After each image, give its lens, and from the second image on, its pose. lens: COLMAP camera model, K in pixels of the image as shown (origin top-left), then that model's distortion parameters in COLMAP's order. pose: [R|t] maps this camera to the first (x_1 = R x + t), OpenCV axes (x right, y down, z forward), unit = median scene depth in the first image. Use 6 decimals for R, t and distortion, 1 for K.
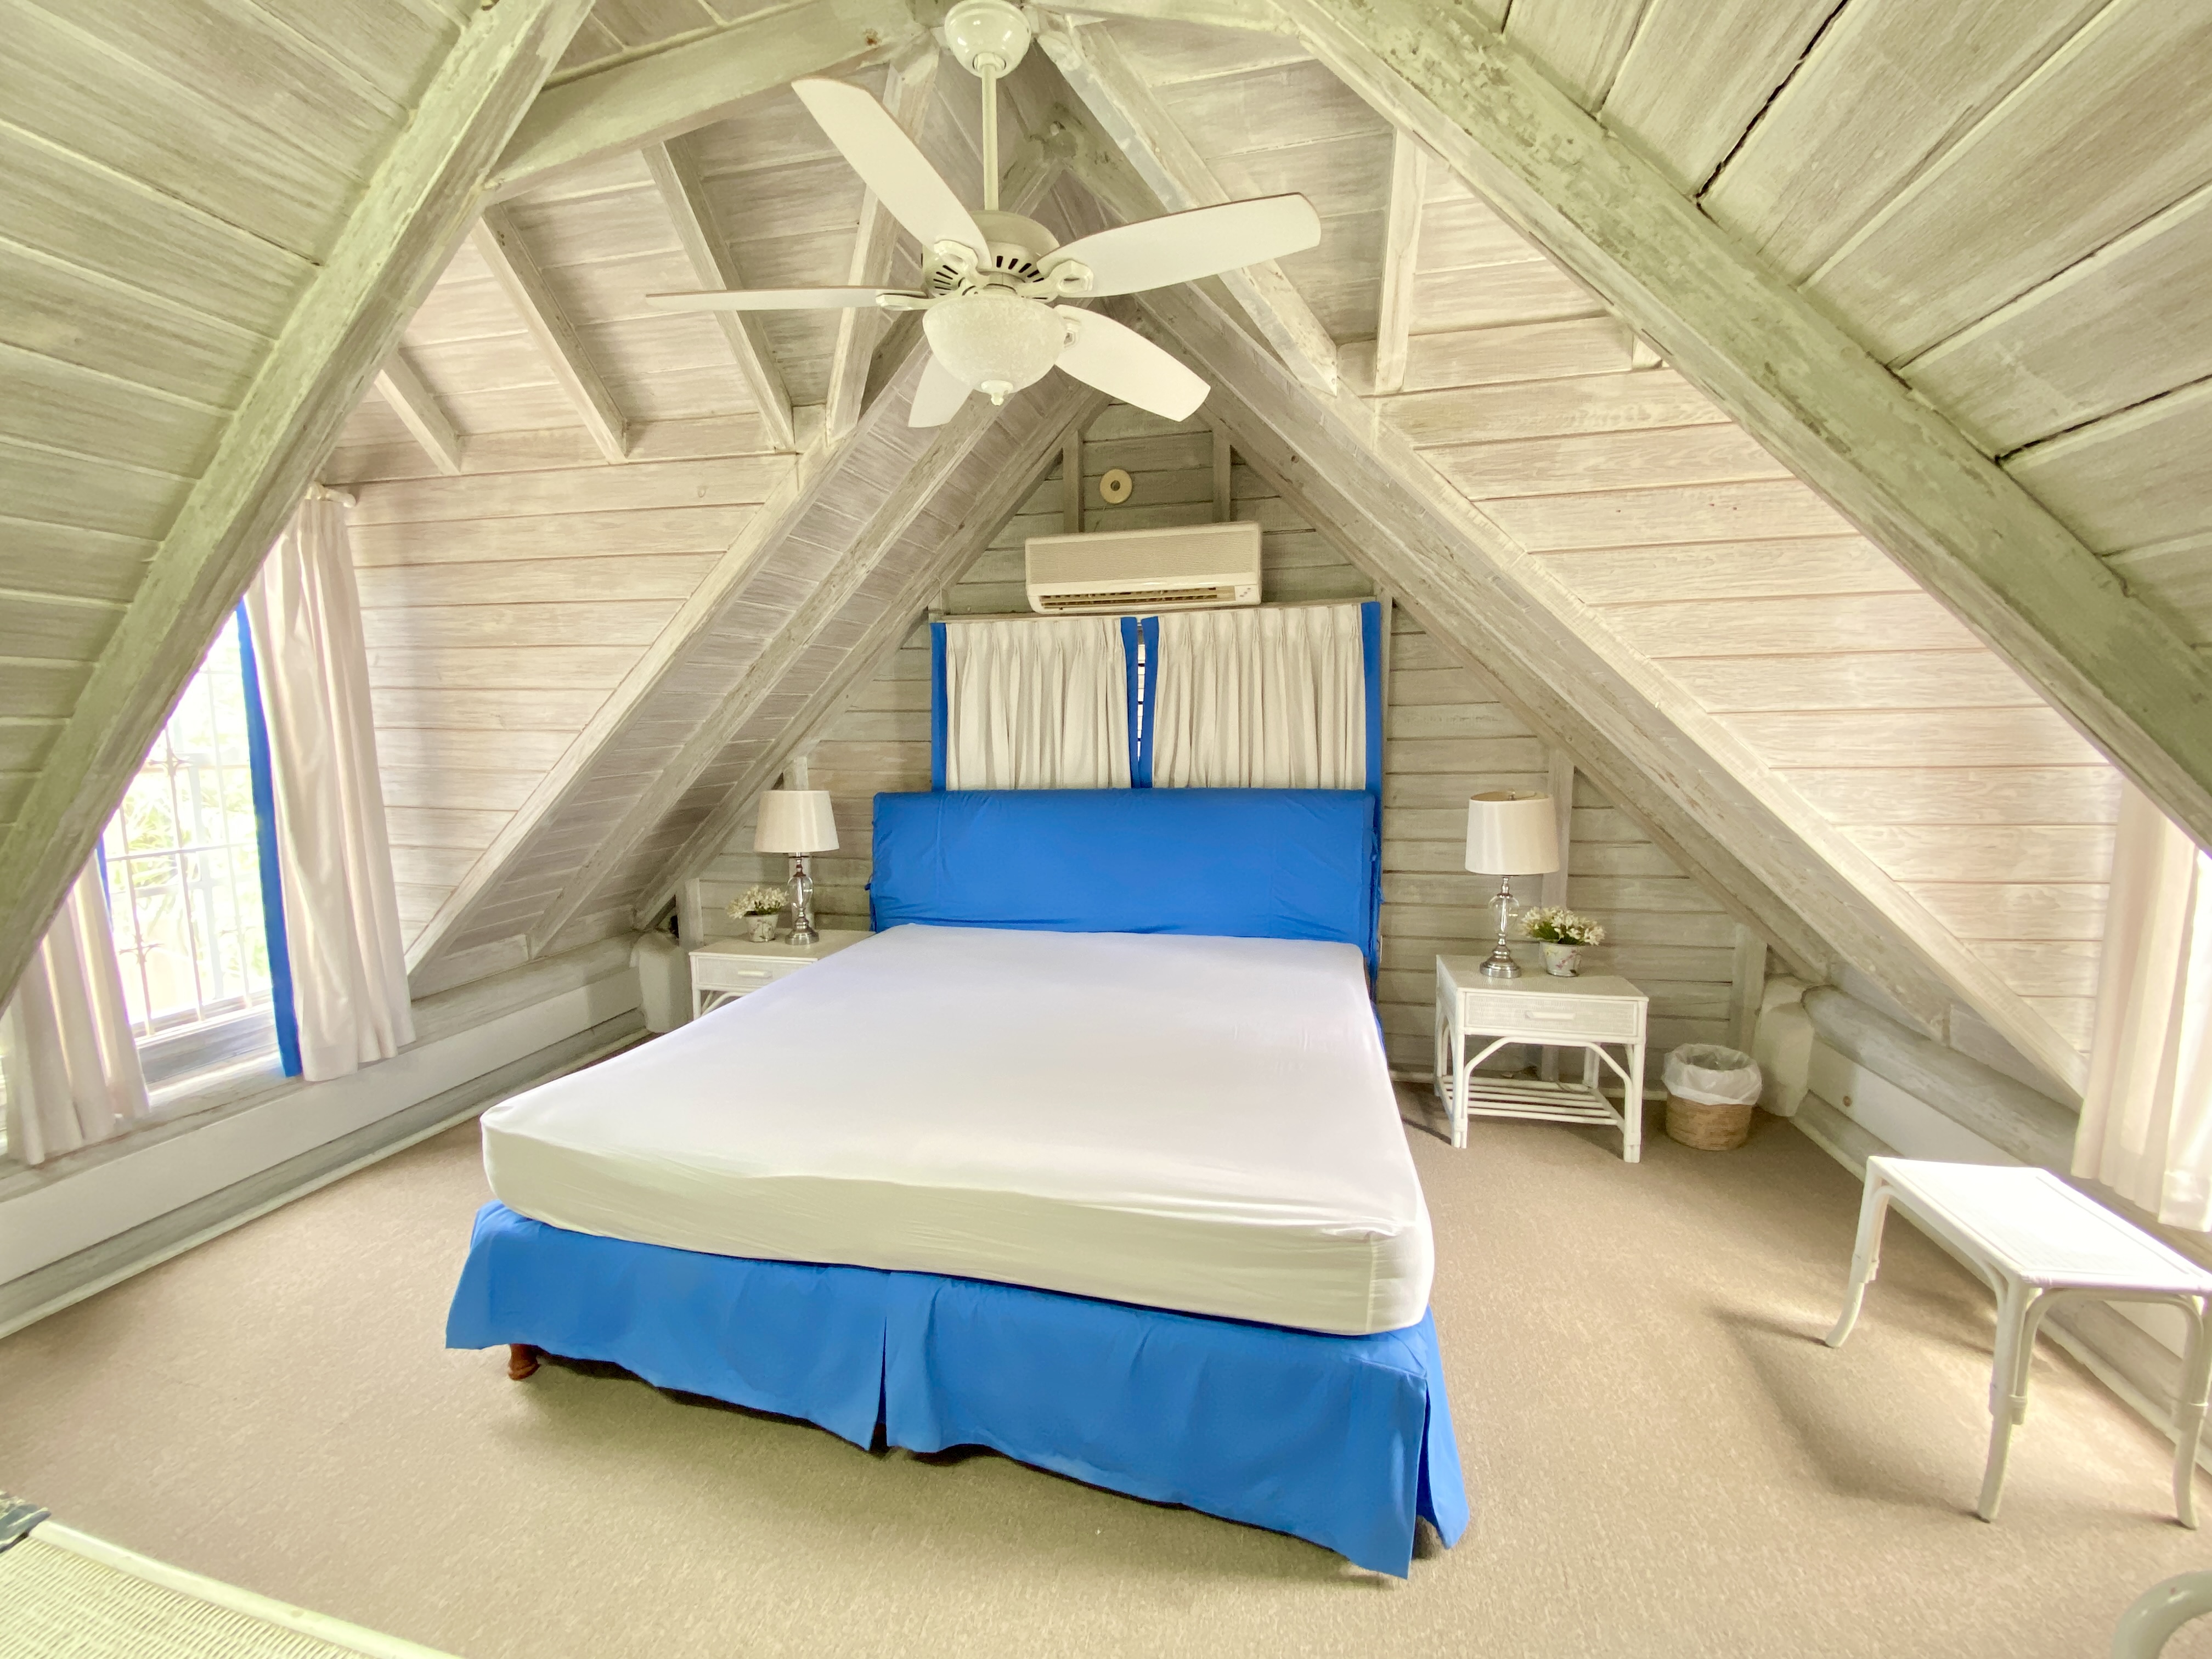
lens RADIAL K [[906.9, 0, 1085.7], [0, 906.9, 830.8], [0, 0, 1]] dist [0.007092, -0.013676]
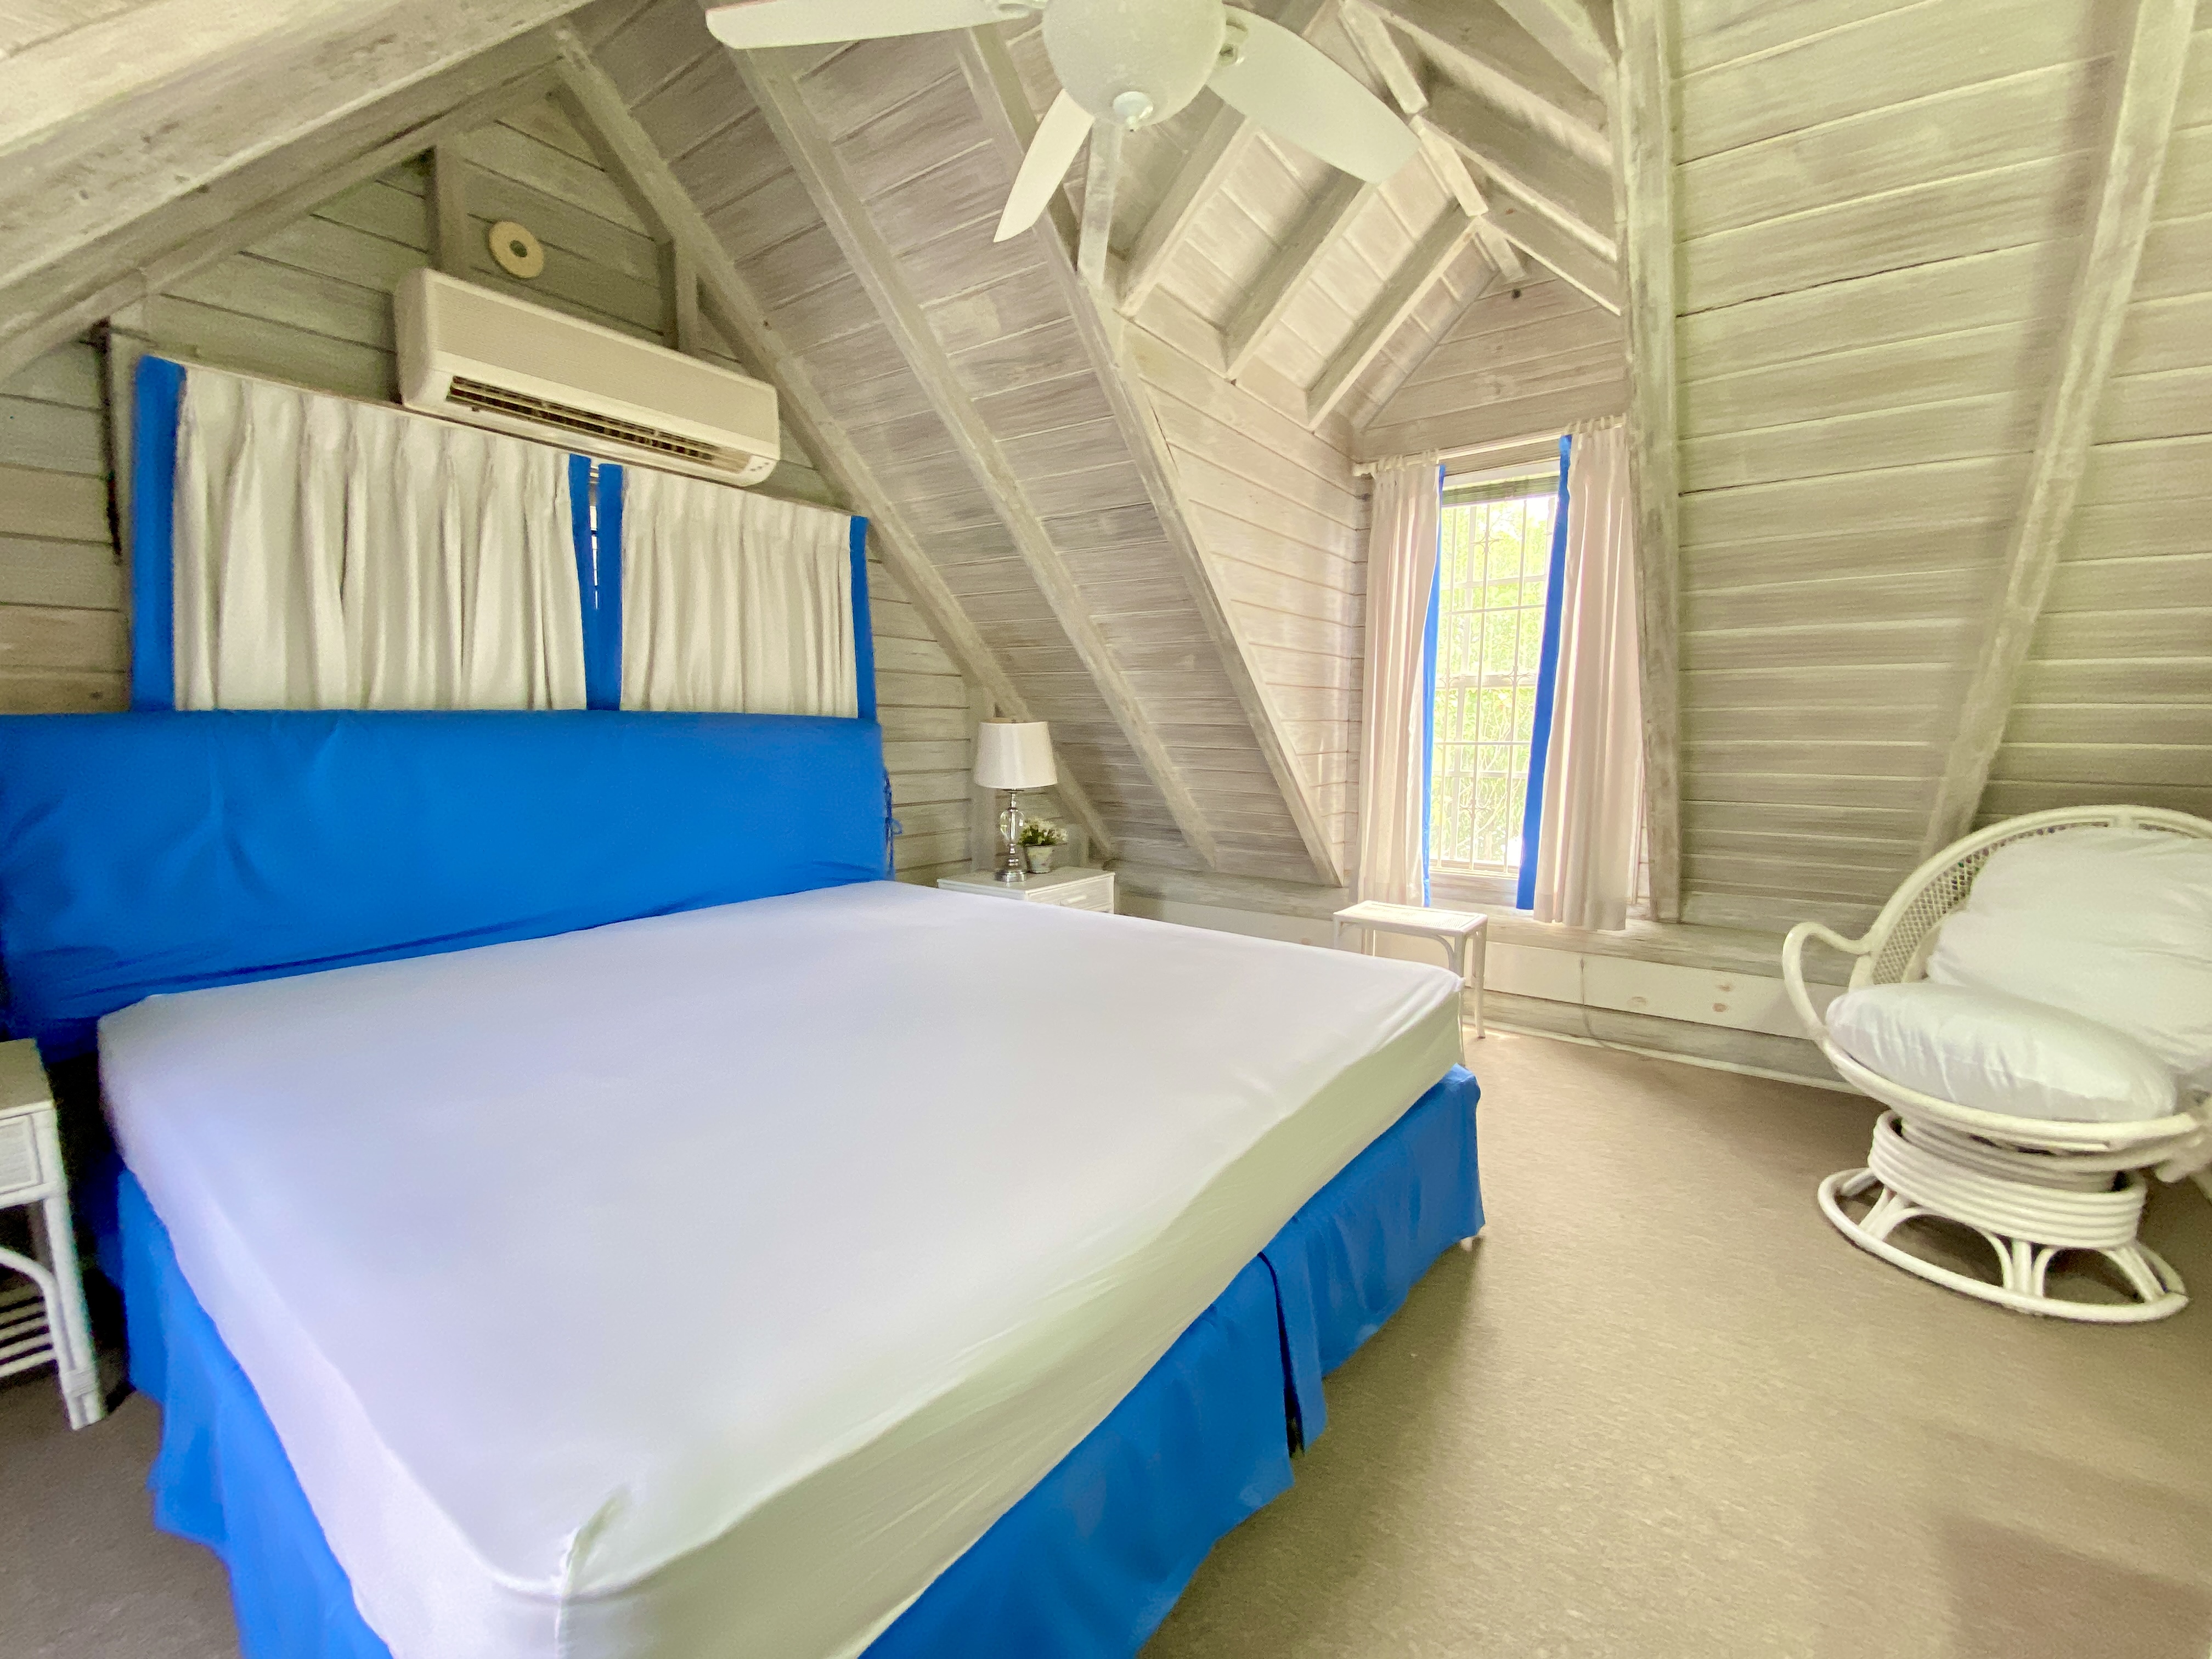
lens RADIAL K [[906.9, 0, 1096.0], [0, 906.9, 838.9], [0, 0, 1]] dist [0.007092, -0.013676]
pose [[0.387599, -0.085137, 0.917888, -0.470477], [0.093789, 0.994201, 0.052611, 0.051925], [-0.917044, 0.065696, 0.393337, 0.411475]]
